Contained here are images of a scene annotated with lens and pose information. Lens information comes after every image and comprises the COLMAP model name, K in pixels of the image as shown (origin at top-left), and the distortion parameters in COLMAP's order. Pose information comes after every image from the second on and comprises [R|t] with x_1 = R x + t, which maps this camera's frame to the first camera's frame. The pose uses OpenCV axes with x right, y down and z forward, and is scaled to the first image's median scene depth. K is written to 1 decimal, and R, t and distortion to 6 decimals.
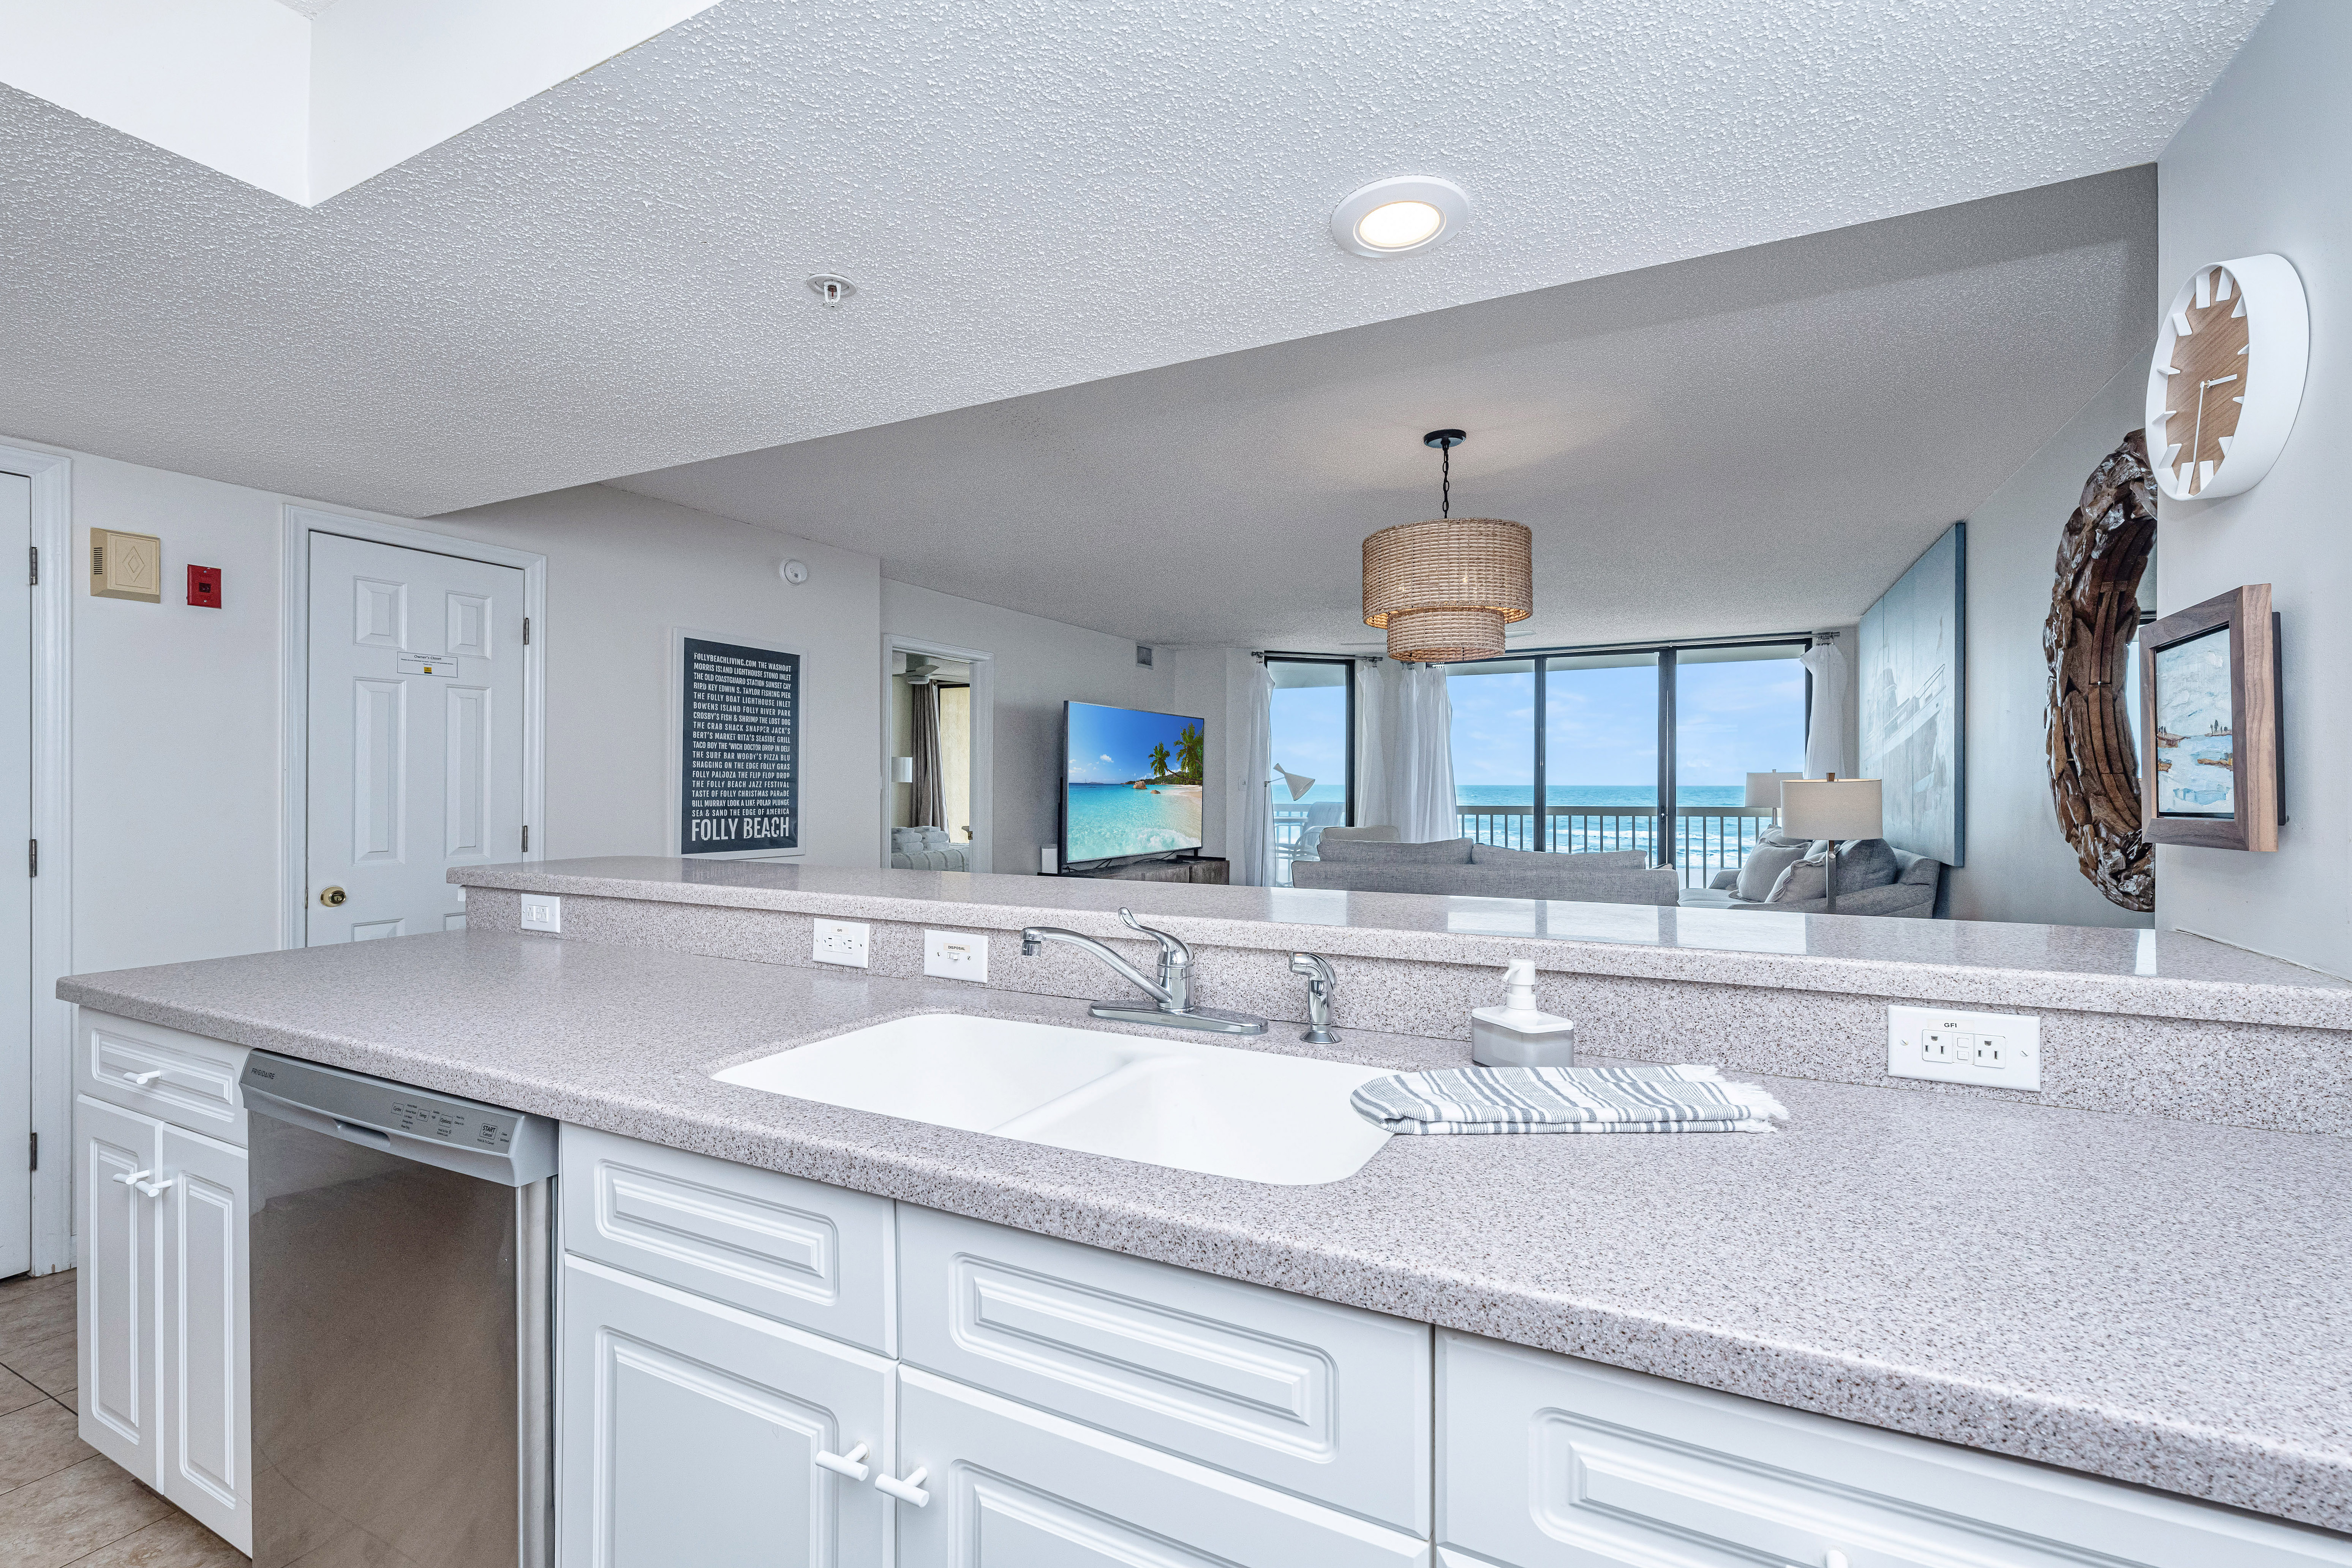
lens RADIAL K [[963.9, 0, 1137.4], [0, 963.9, 761.8], [0, 0, 1]] dist [0.008319, 0.001368]
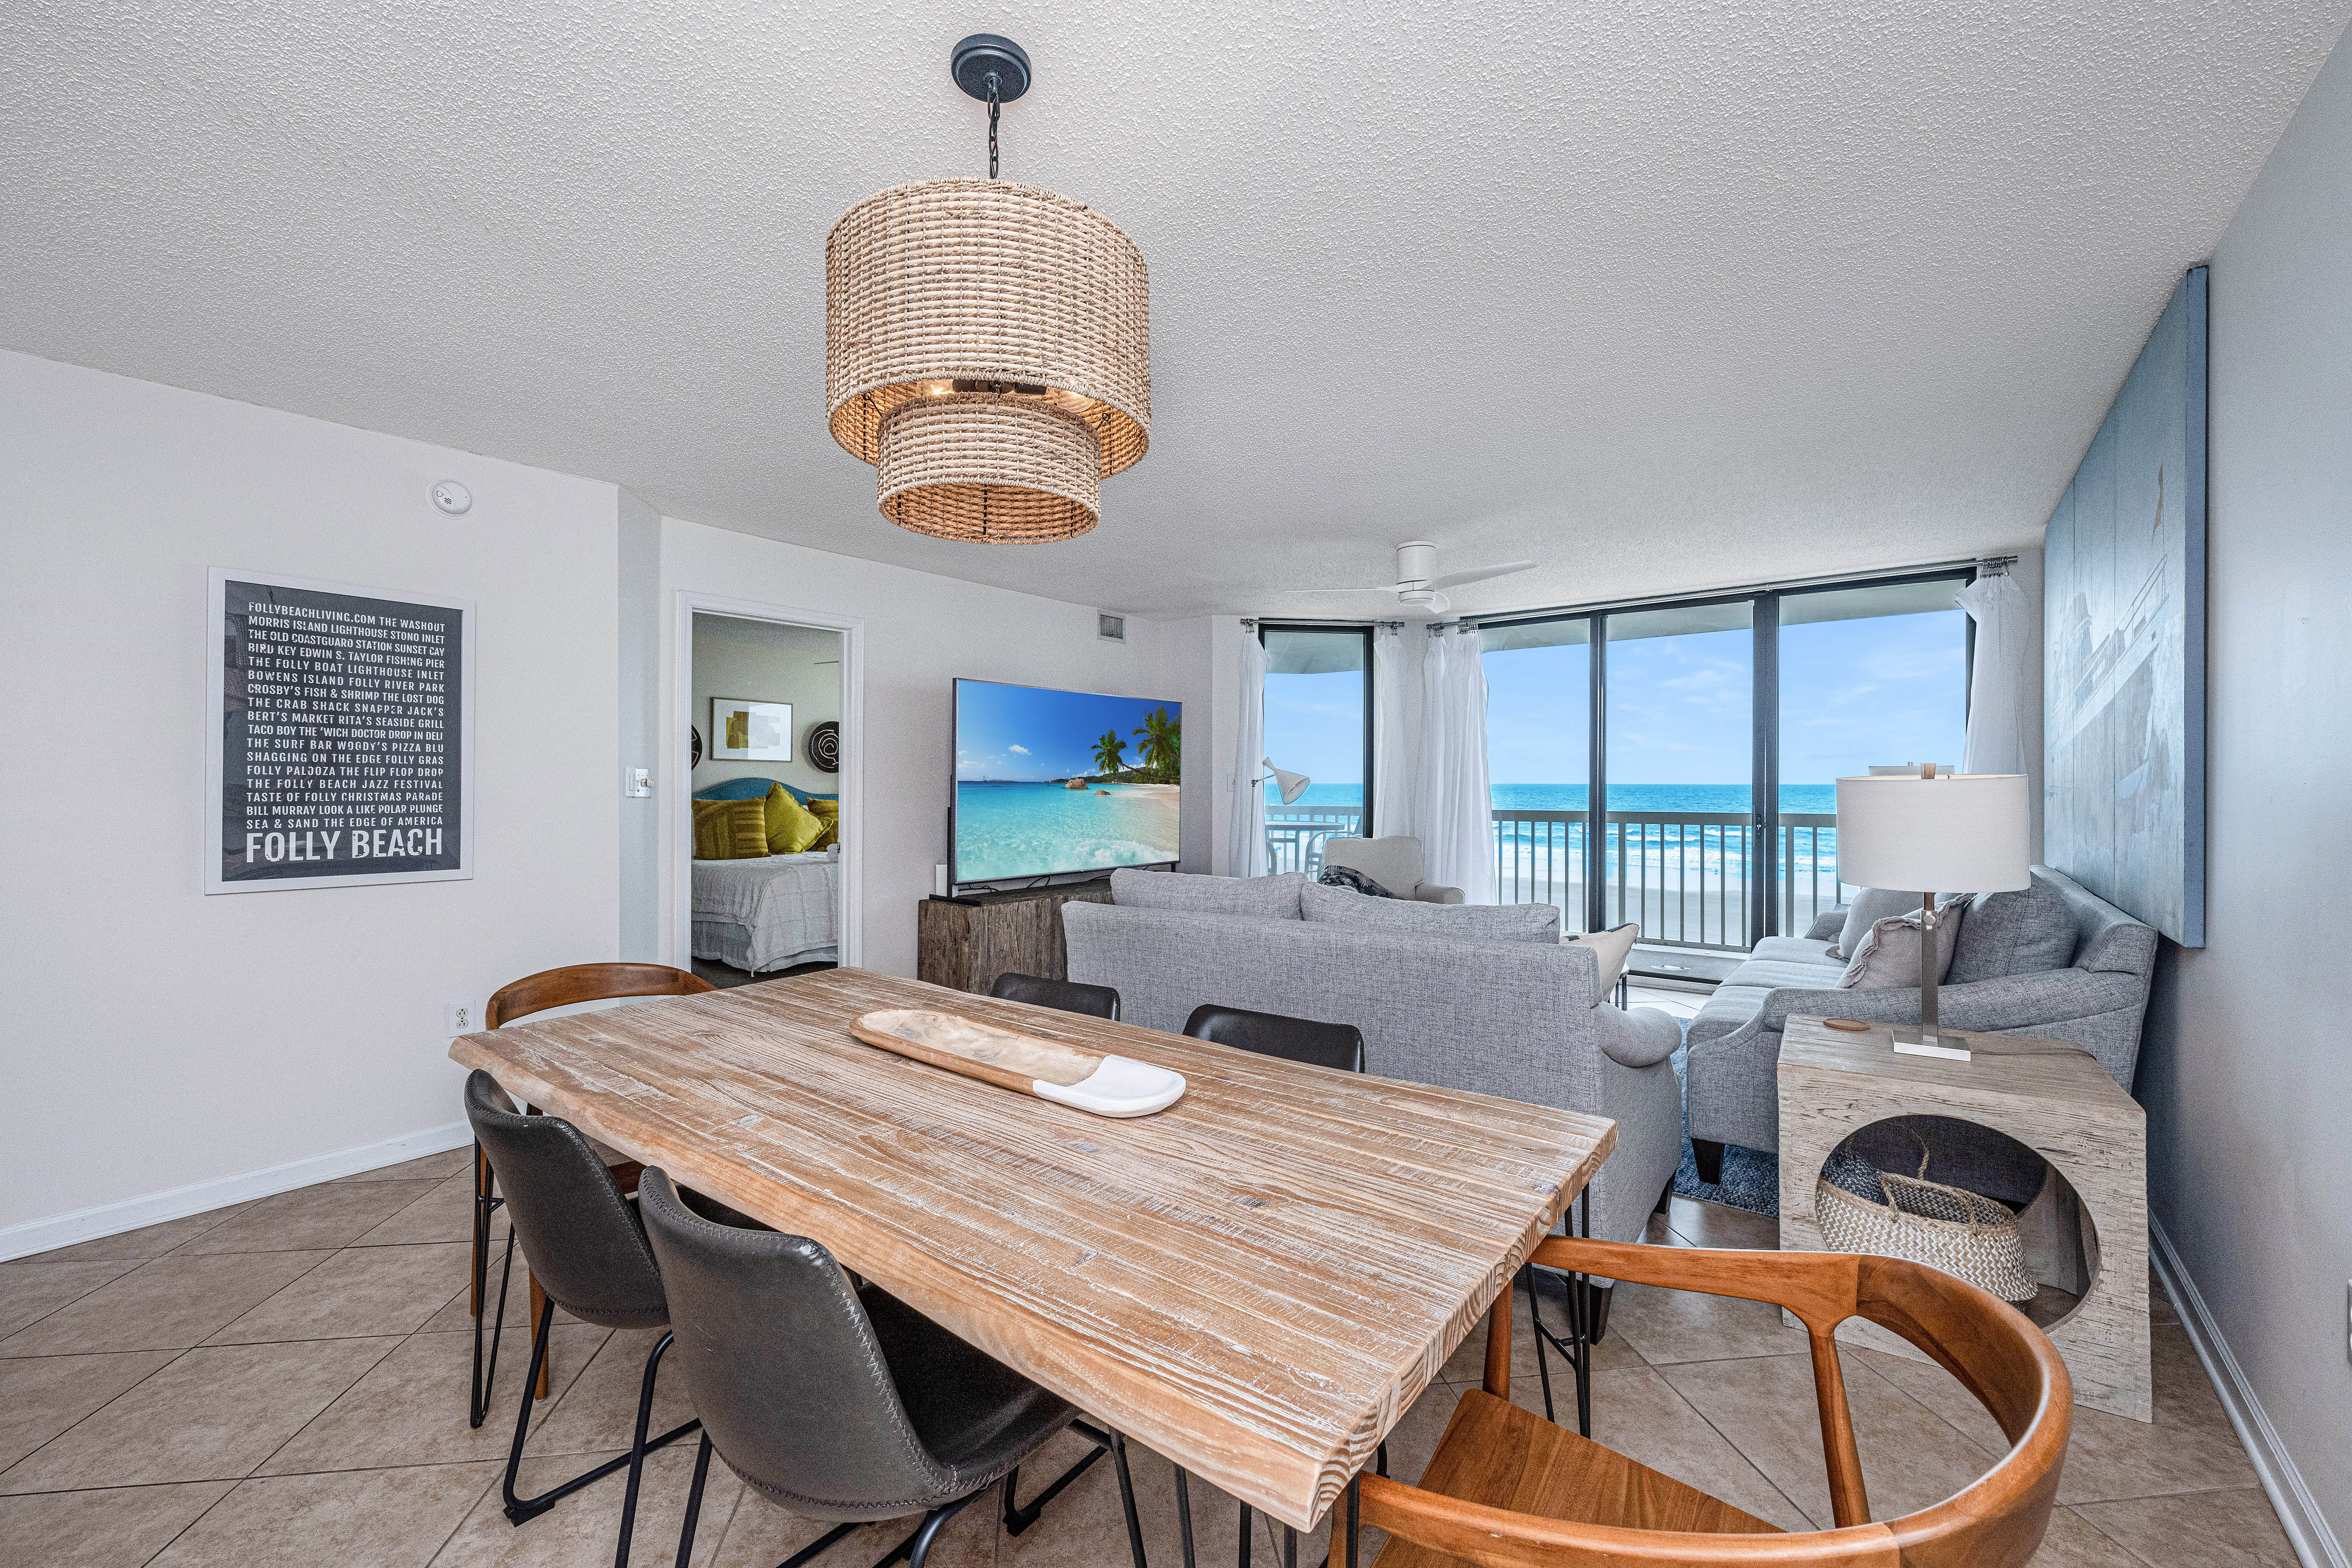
lens RADIAL K [[963.9, 0, 1181.6], [0, 963.9, 753.4], [0, 0, 1]] dist [0.008319, 0.001368]
pose [[0.993509, -0.003417, -0.113698, 0.283916], [0.002682, 0.999975, -0.006614, 0.006249], [0.113718, 0.006266, 0.993493, 0.325704]]
